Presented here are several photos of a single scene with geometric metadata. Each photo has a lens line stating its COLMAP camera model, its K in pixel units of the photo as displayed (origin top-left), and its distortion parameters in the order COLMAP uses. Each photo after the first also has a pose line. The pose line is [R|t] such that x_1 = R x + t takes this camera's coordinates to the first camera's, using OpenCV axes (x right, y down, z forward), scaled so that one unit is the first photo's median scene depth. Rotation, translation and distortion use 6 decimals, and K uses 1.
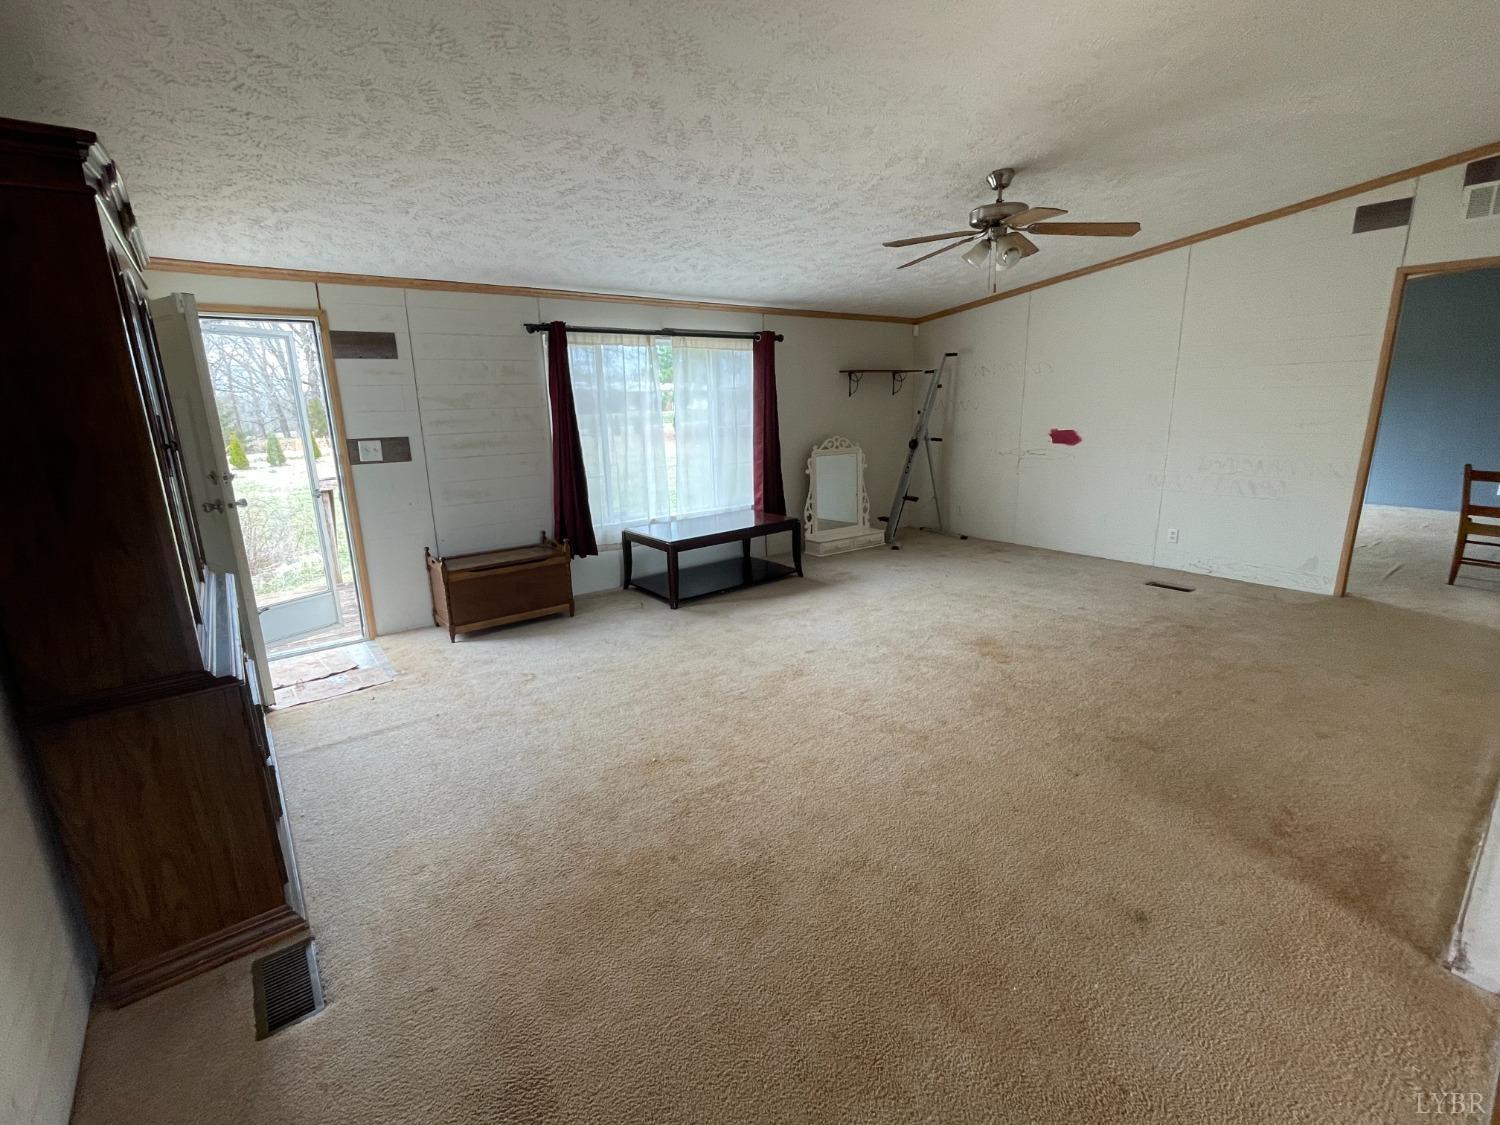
lens RADIAL K [[650.9, 0, 744.6], [0, 650.9, 559.3], [0, 0, 1]] dist [-0.013889, -0.000142]
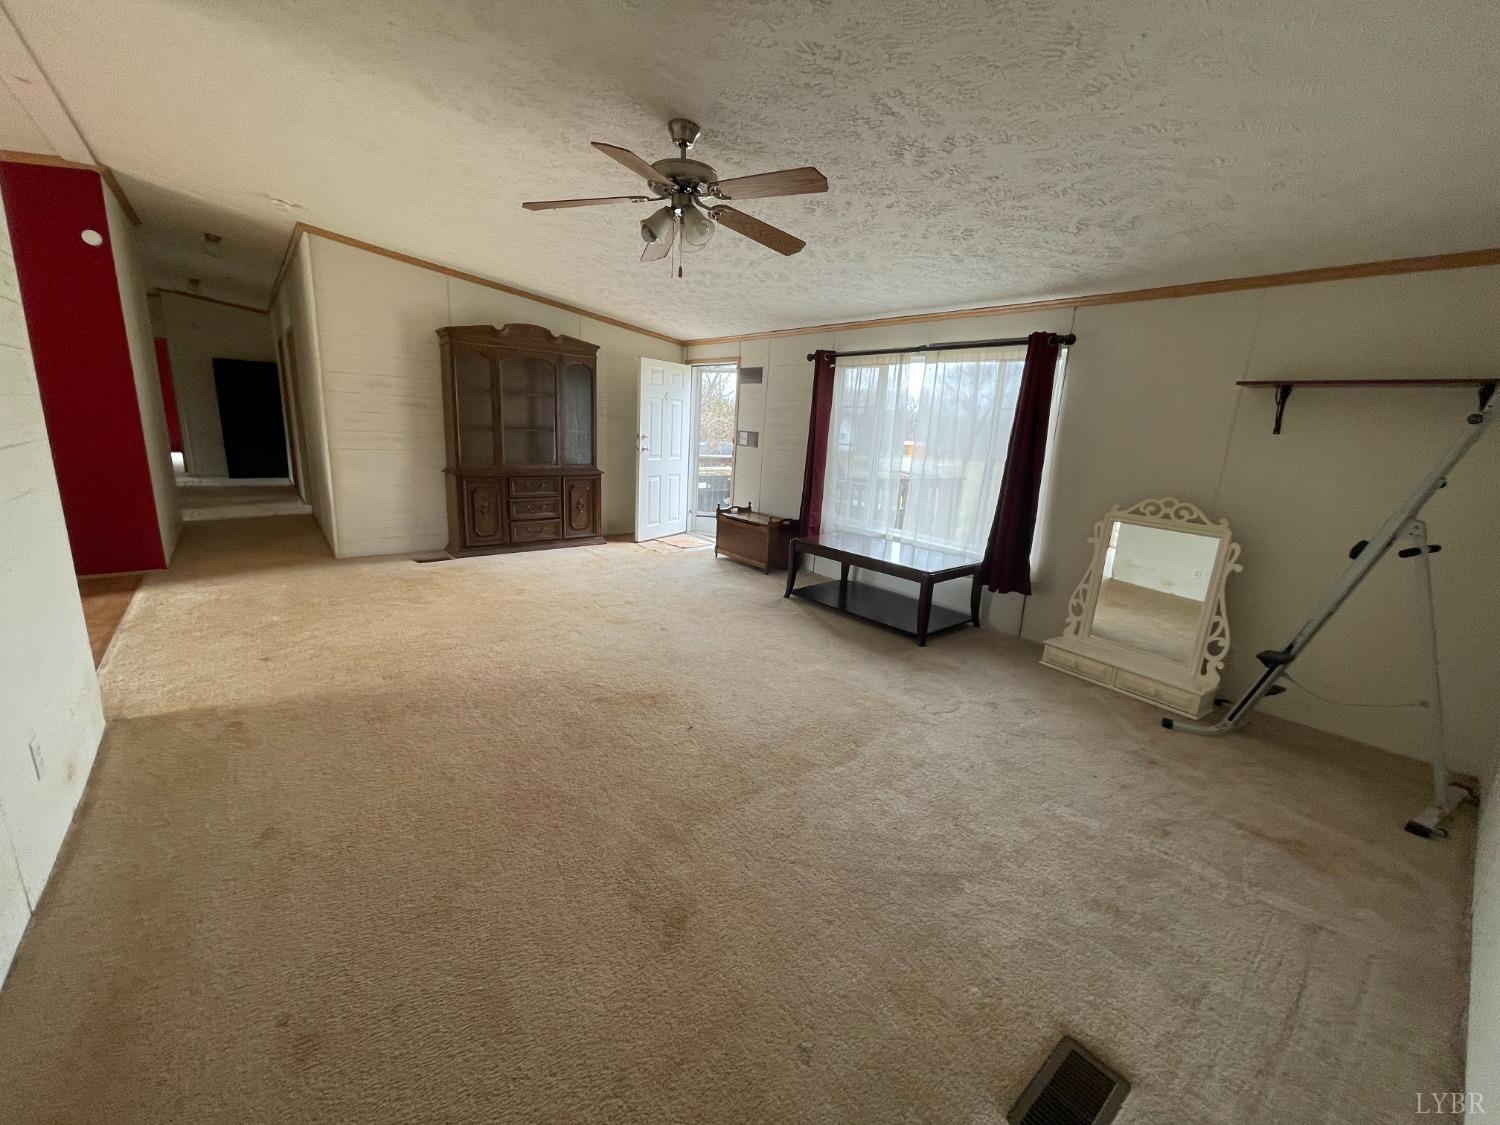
lens RADIAL K [[607.3, 0, 744.4], [0, 607.3, 559.4], [0, 0, 1]] dist [0.003094, -0.001317]
pose [[0.023621, 0.253821, -0.966963, 0.850599], [-0.281078, 0.929902, 0.237227, -0.204962], [0.959394, 0.266189, 0.093309, 0.769819]]
